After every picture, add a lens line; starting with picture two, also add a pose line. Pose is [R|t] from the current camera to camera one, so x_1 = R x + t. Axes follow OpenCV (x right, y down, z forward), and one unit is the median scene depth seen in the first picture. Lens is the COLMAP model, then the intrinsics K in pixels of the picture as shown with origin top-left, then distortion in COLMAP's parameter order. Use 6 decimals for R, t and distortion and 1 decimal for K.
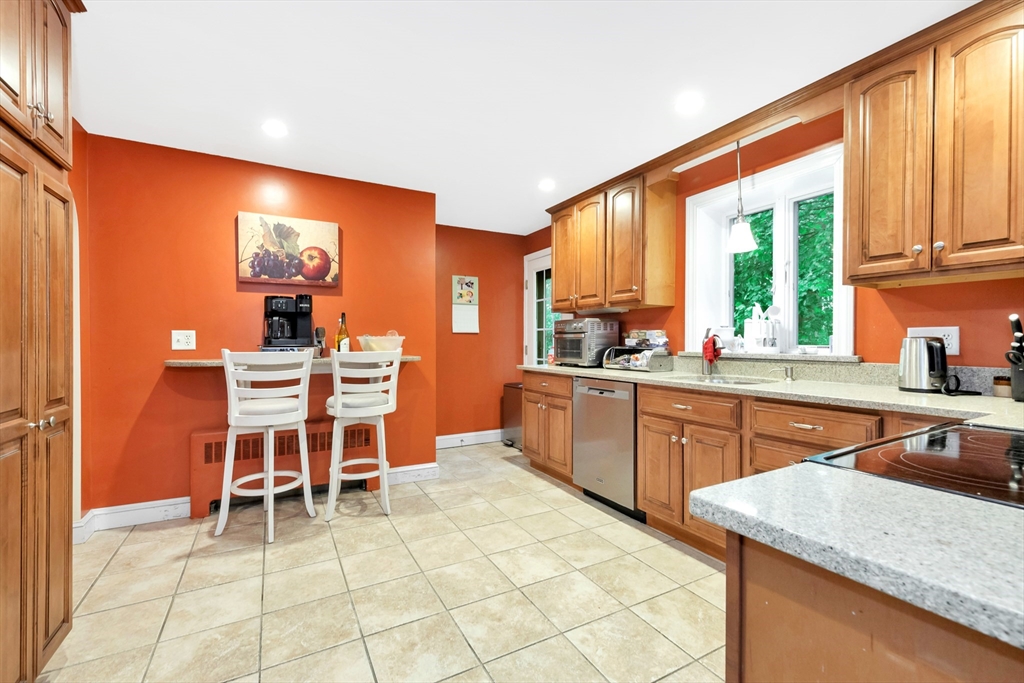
lens RADIAL K [[430.9, 0, 507.1], [0, 430.9, 343.4], [0, 0, 1]] dist [0.000866, 0.000038]
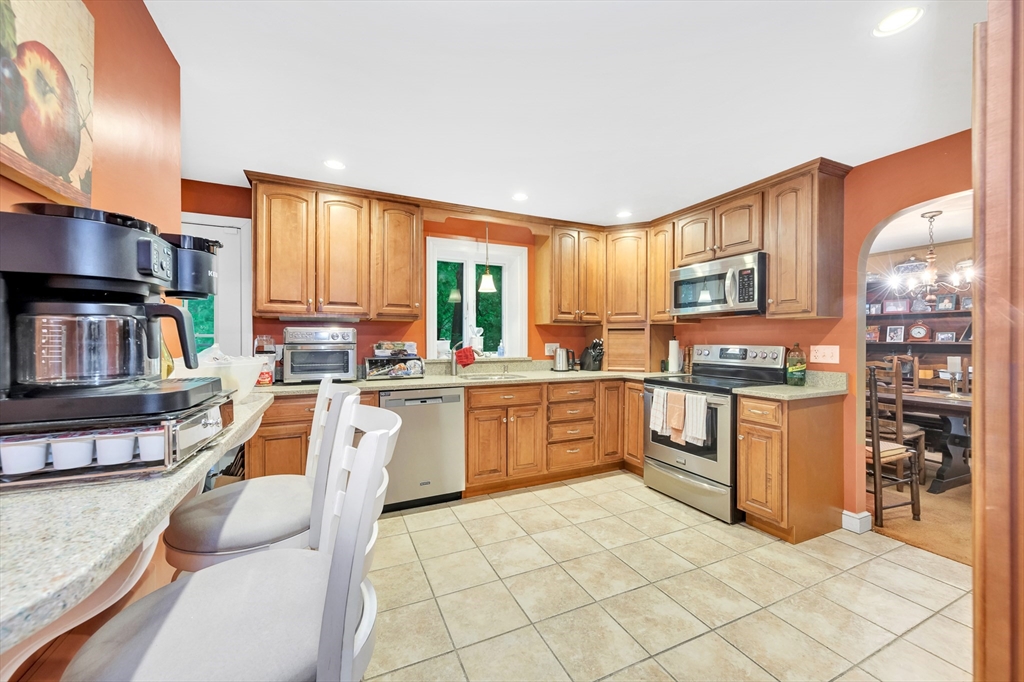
lens RADIAL K [[383.8, 0, 508.2], [0, 383.8, 342.0], [0, 0, 1]] dist [0.000826, -0.000035]
pose [[0.068421, -0.004021, 0.997648, -0.741017], [0.004469, 0.999983, 0.003724, -0.036773], [-0.997647, 0.004204, 0.068438, 0.751083]]
